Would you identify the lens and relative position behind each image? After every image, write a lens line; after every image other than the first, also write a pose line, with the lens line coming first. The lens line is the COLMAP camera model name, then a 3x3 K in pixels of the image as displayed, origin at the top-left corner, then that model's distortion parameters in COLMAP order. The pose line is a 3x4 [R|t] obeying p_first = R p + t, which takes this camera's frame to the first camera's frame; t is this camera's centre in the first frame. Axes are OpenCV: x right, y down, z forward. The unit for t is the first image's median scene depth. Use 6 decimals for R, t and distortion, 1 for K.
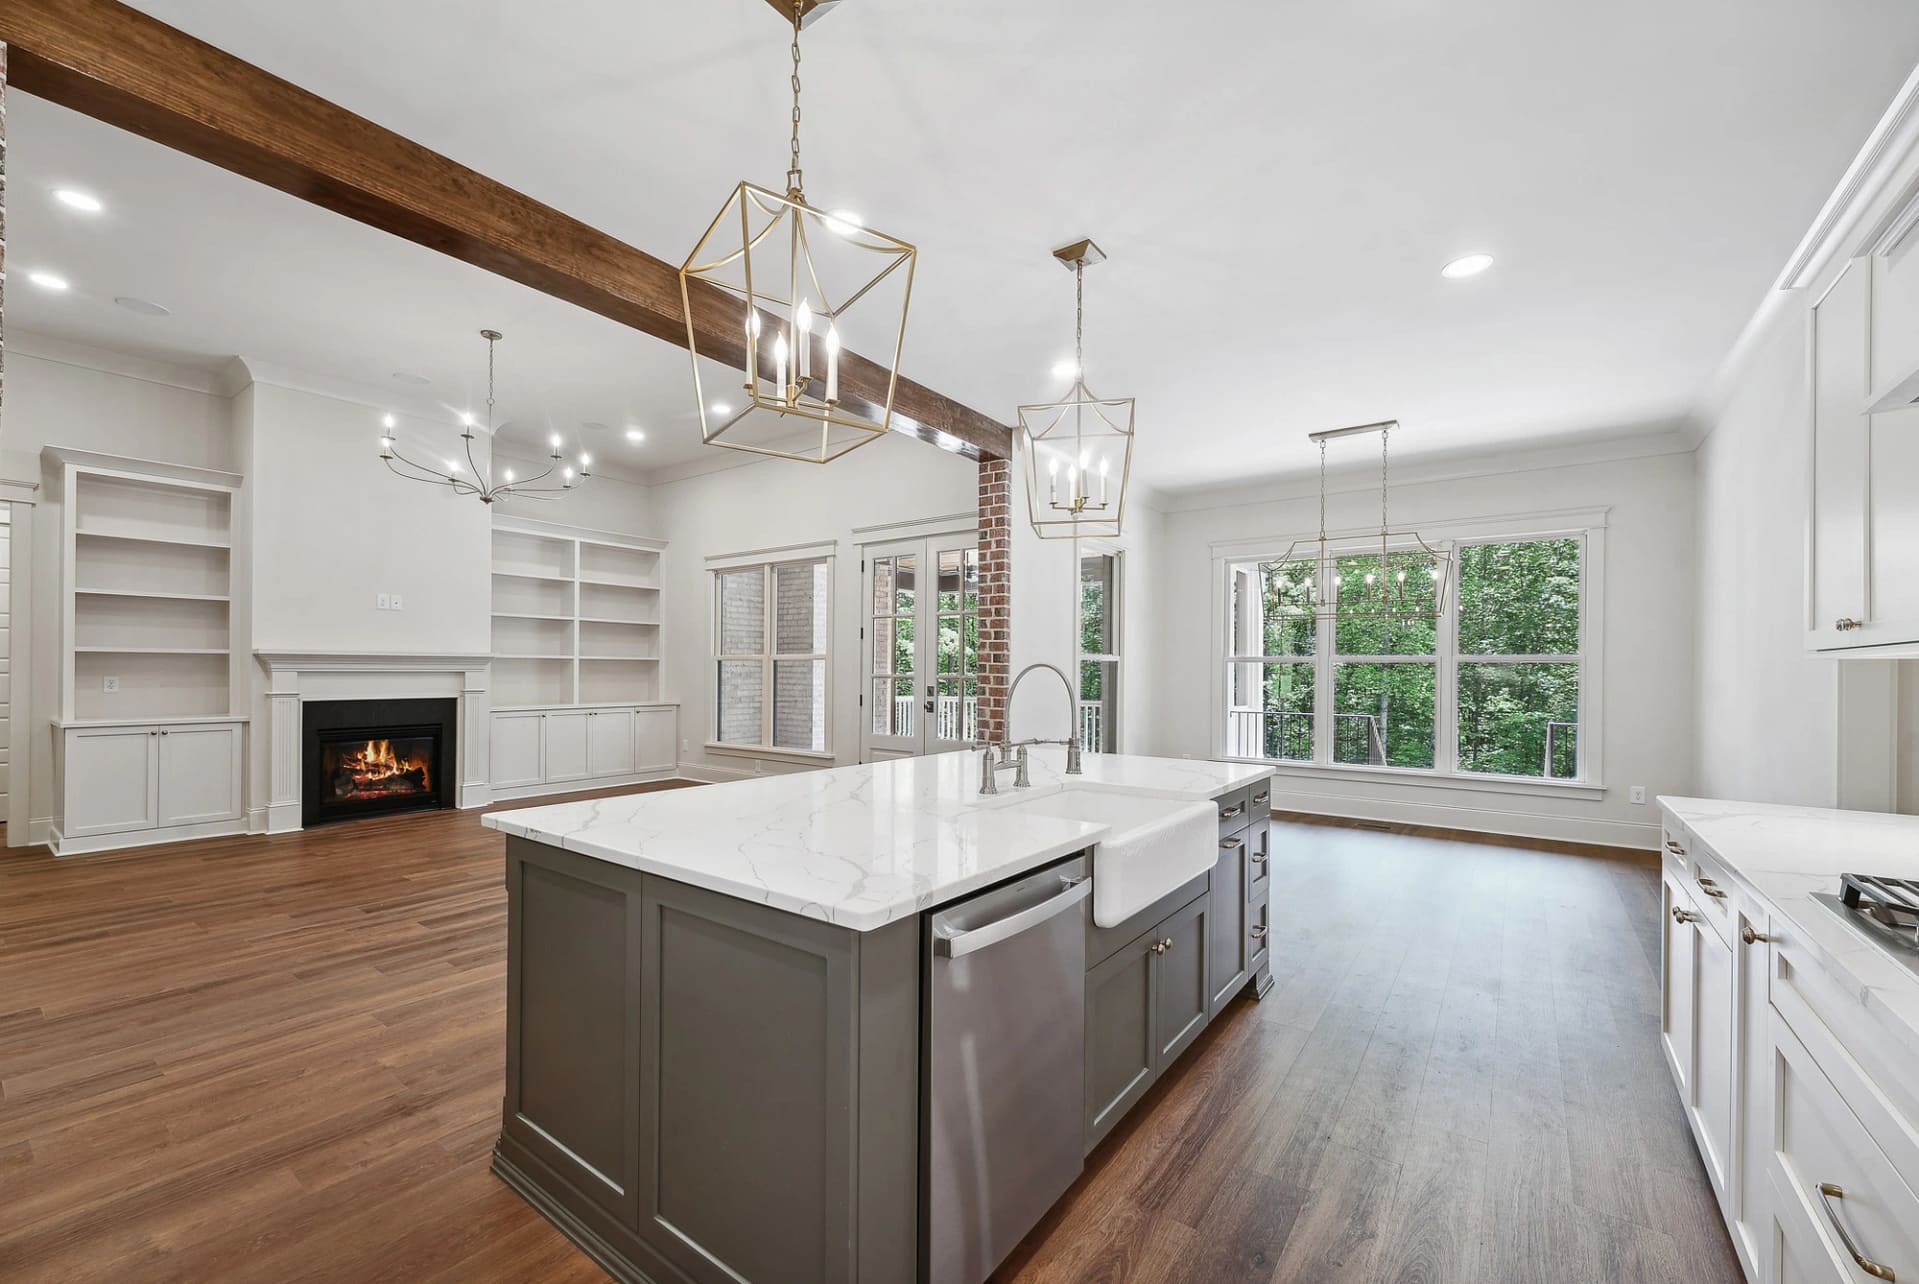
lens RADIAL K [[783.6, 0, 954.2], [0, 783.6, 661.6], [0, 0, 1]] dist [0.001083, 0.000004]
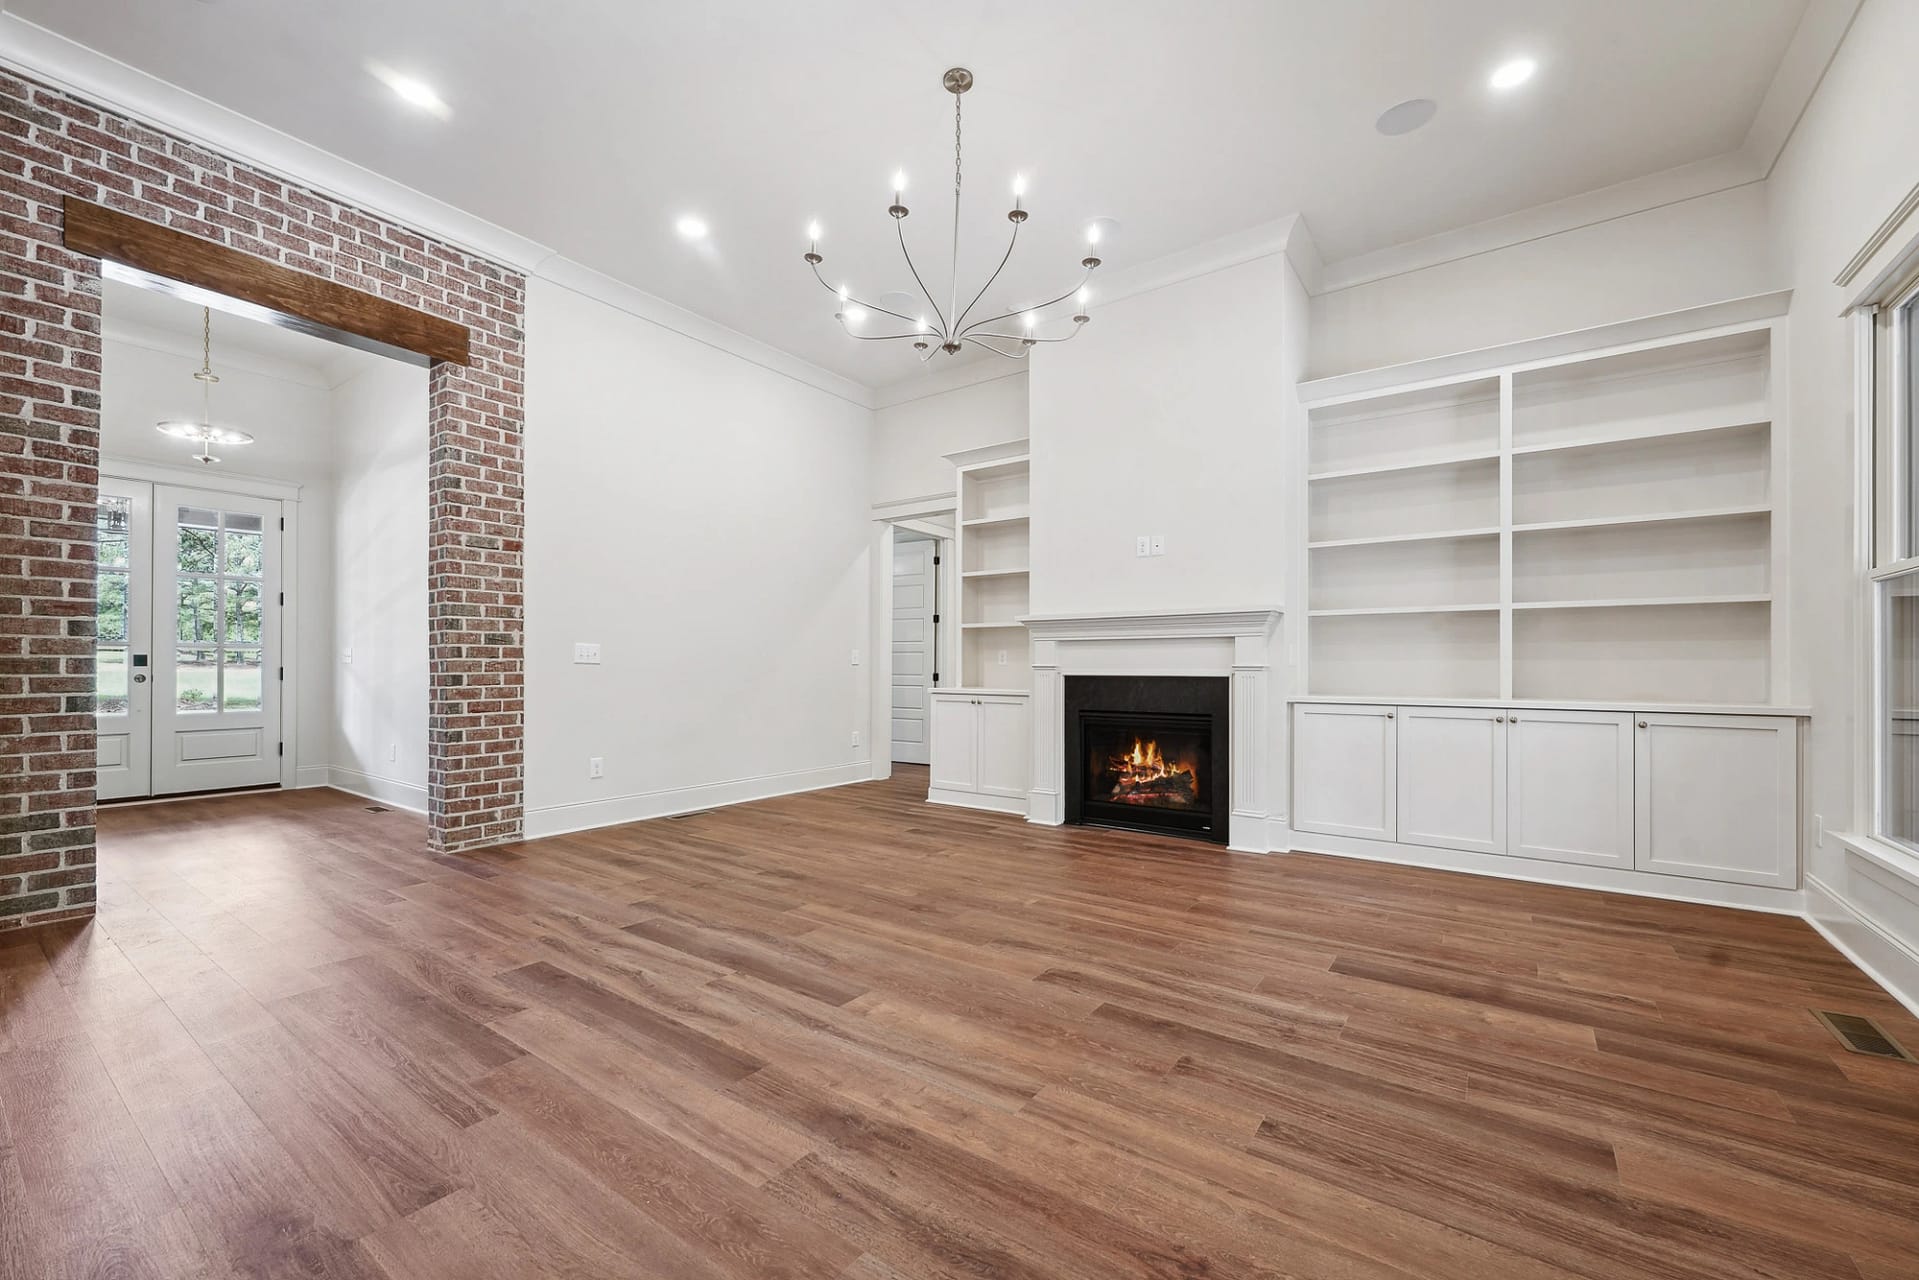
lens RADIAL K [[783.6, 0, 941.7], [0, 783.6, 663.9], [0, 0, 1]] dist [0.001083, 0.000004]
pose [[0.000730, -0.007909, -0.999968, 0.020409], [0.007904, 0.999938, -0.007903, 0.040640], [0.999968, -0.007898, 0.000793, 0.806967]]
